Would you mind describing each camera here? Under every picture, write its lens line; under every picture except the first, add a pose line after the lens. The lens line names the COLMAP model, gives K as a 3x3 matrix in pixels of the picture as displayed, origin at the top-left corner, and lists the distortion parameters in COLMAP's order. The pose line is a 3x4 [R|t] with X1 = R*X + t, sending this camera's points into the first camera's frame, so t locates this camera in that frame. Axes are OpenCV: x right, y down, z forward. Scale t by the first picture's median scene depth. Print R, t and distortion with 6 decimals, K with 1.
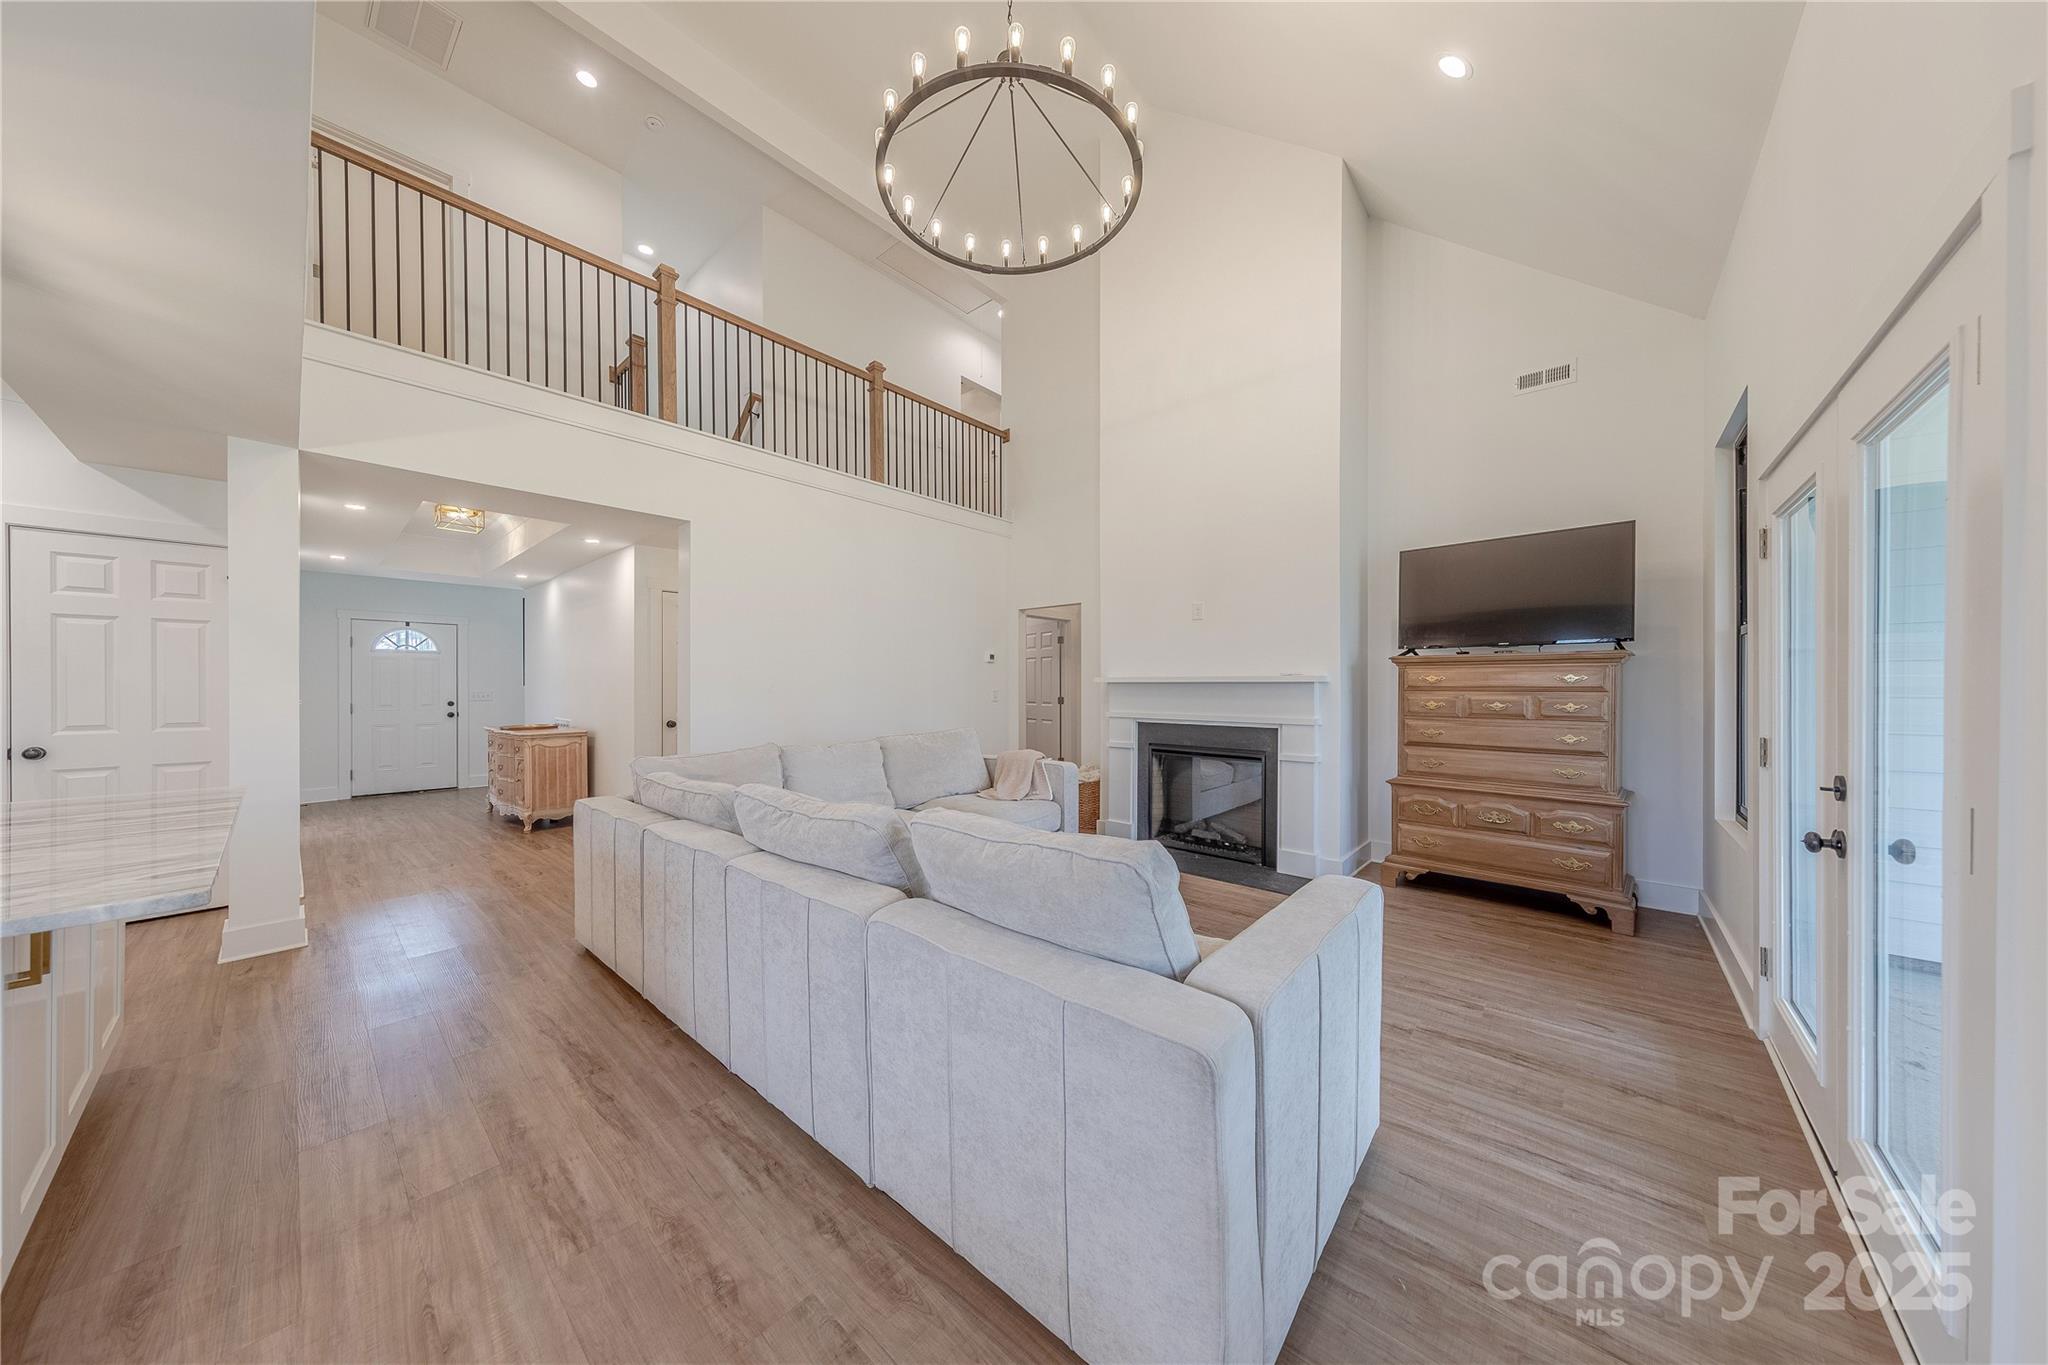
lens RADIAL K [[643.5, 0, 1016.6], [0, 643.5, 684.3], [0, 0, 1]] dist [0.004962, -0.000419]
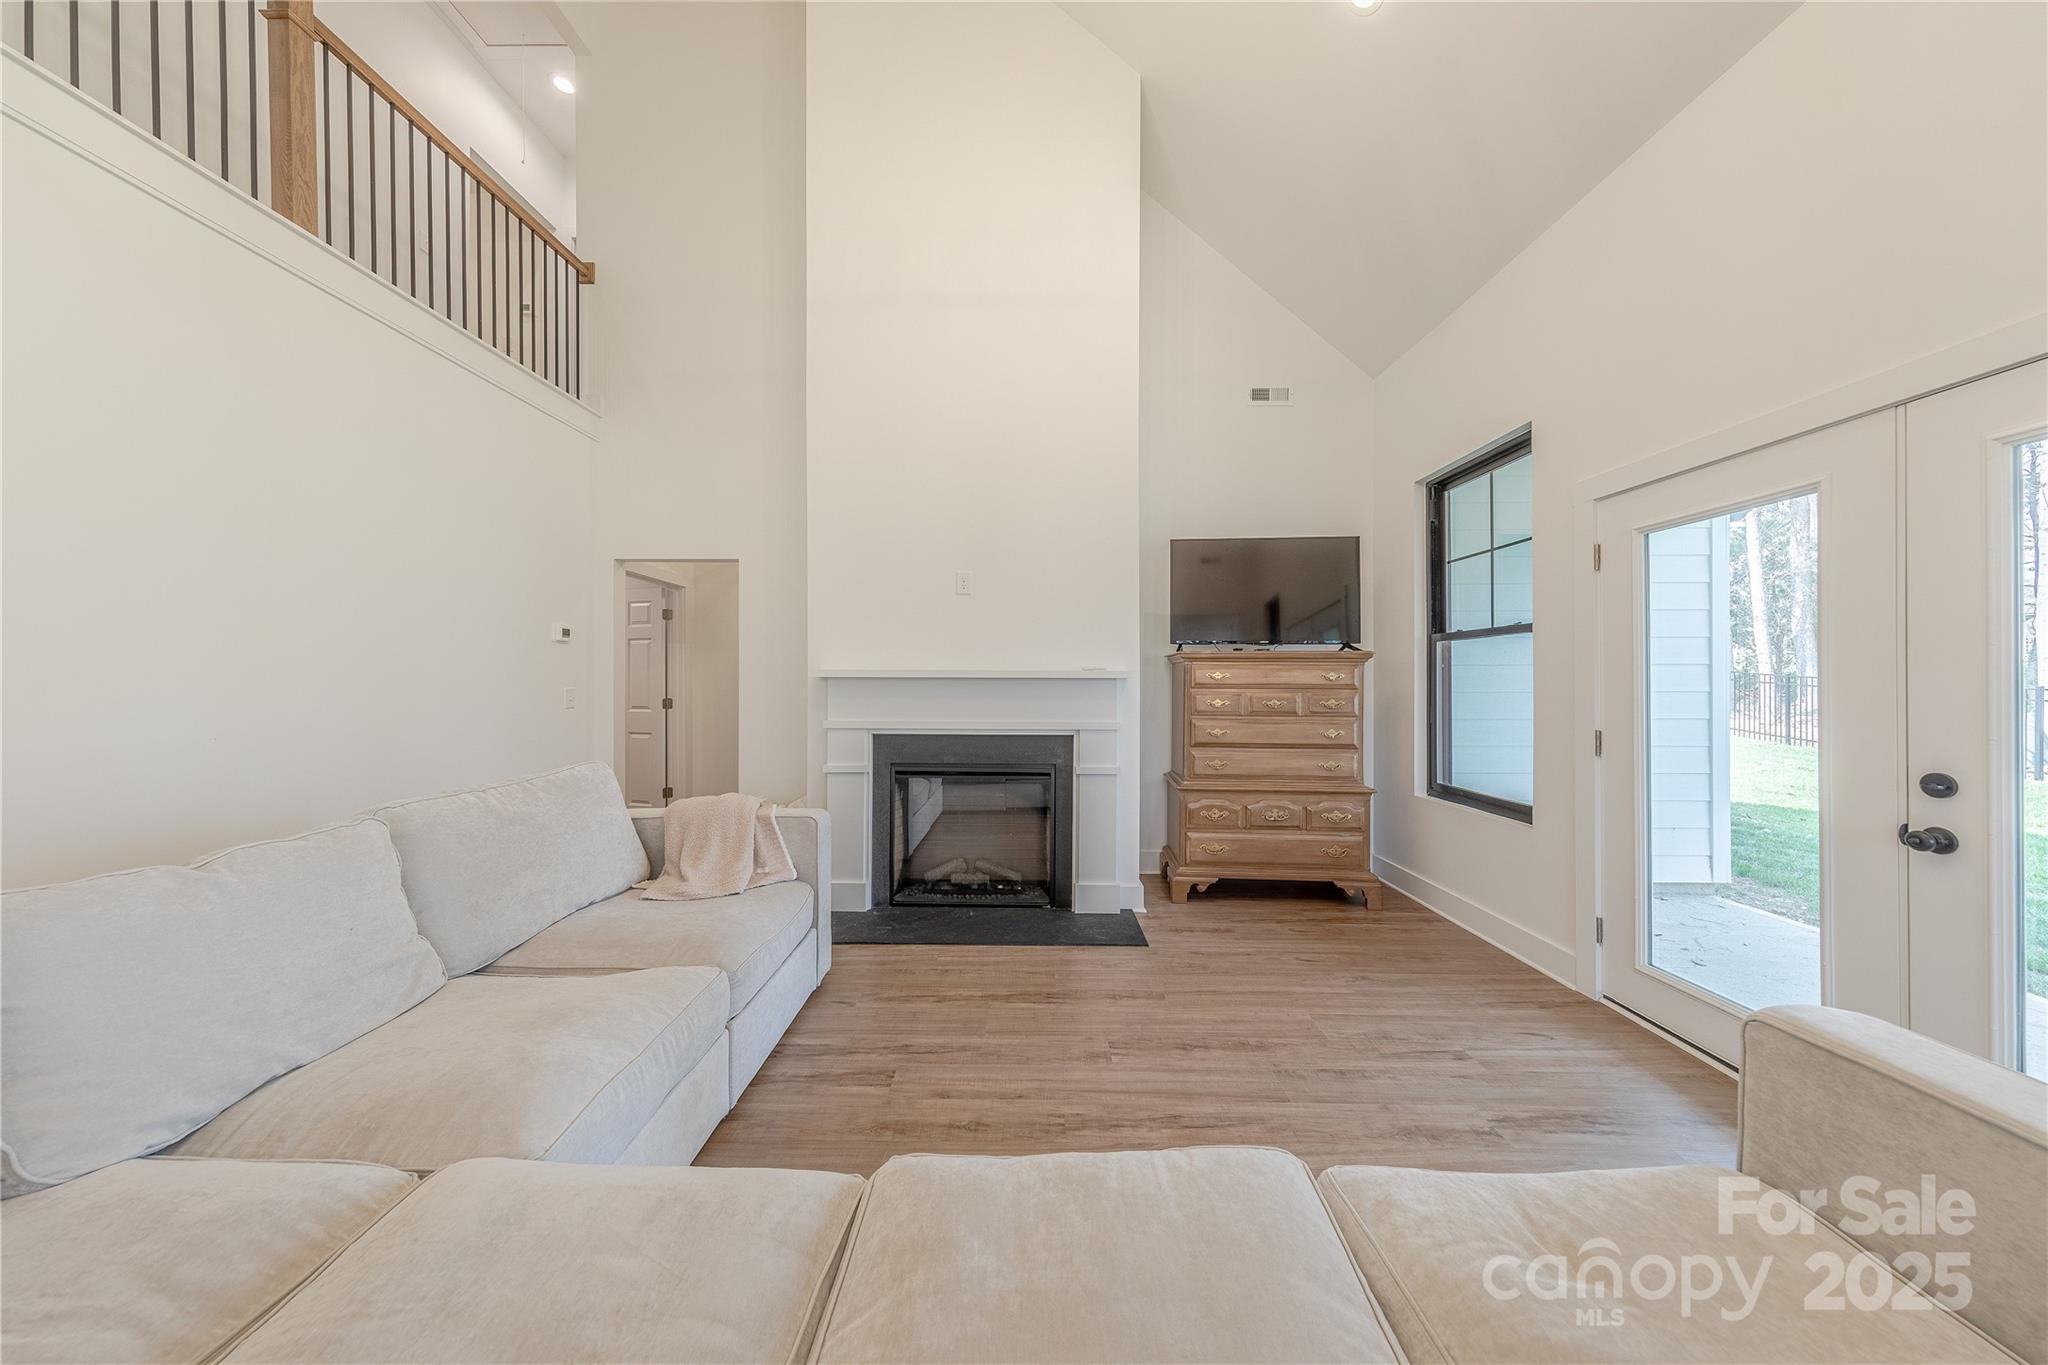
lens RADIAL K [[643.5, 0, 1030.1], [0, 643.5, 678.6], [0, 0, 1]] dist [0.004962, -0.000419]
pose [[0.749238, 0.003768, 0.662290, -0.159866], [-0.003684, 0.999992, -0.001521, -0.001823], [-0.662290, -0.001300, 0.749246, 0.391427]]
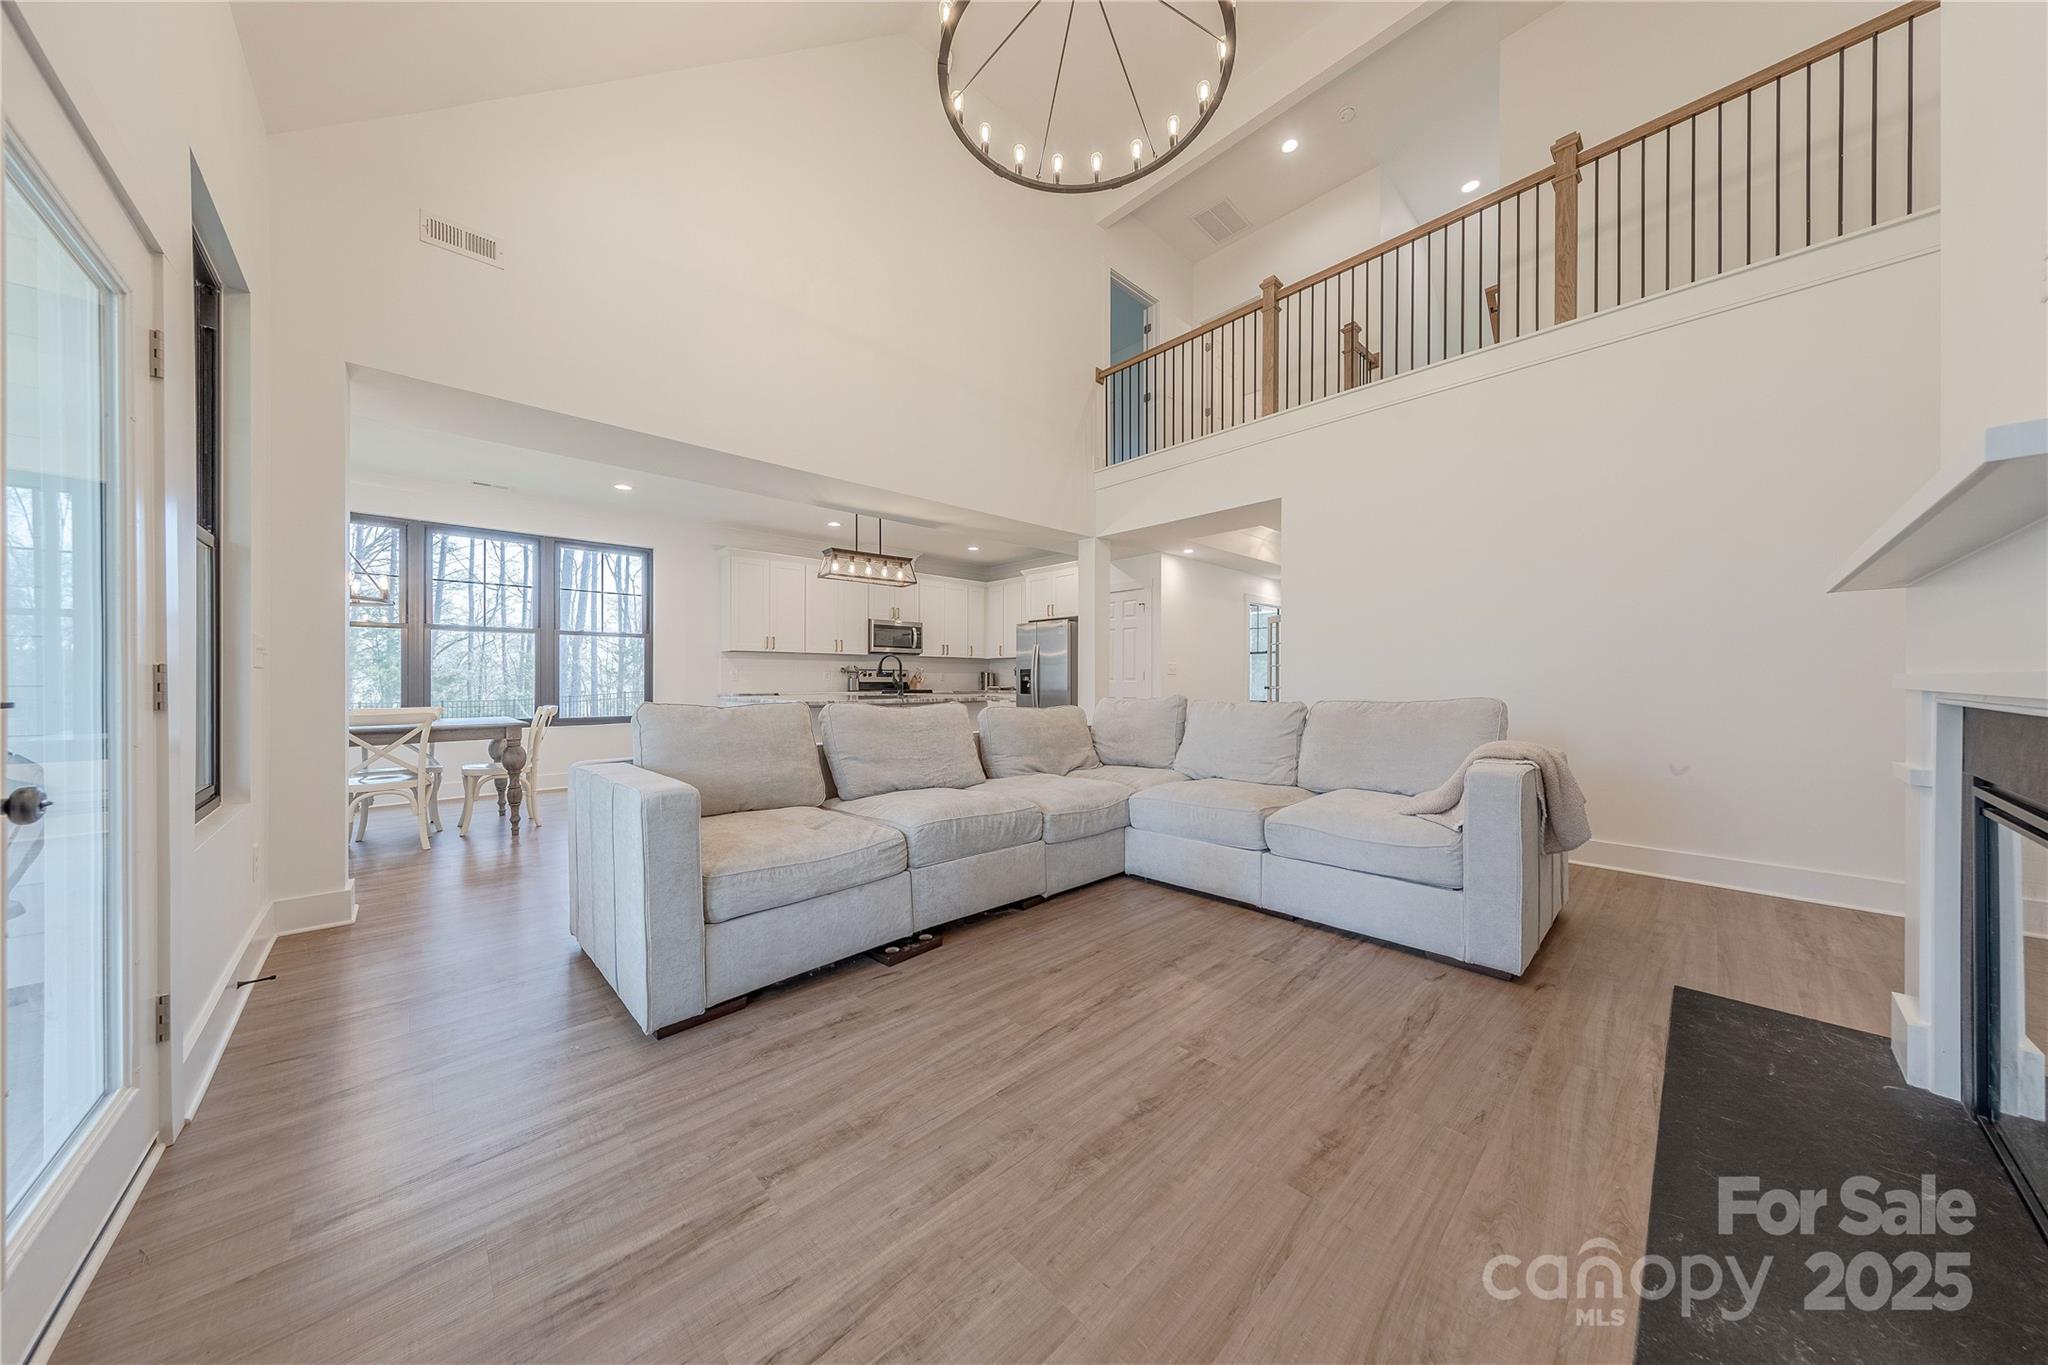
lens RADIAL K [[643.5, 0, 1022.0], [0, 643.5, 689.1], [0, 0, 1]] dist [0.004962, -0.000419]
pose [[-0.078518, 0.014478, -0.996808, 0.609243], [0.003971, 0.999891, 0.014210, 0.050571], [0.996905, -0.002843, -0.078567, 0.642515]]
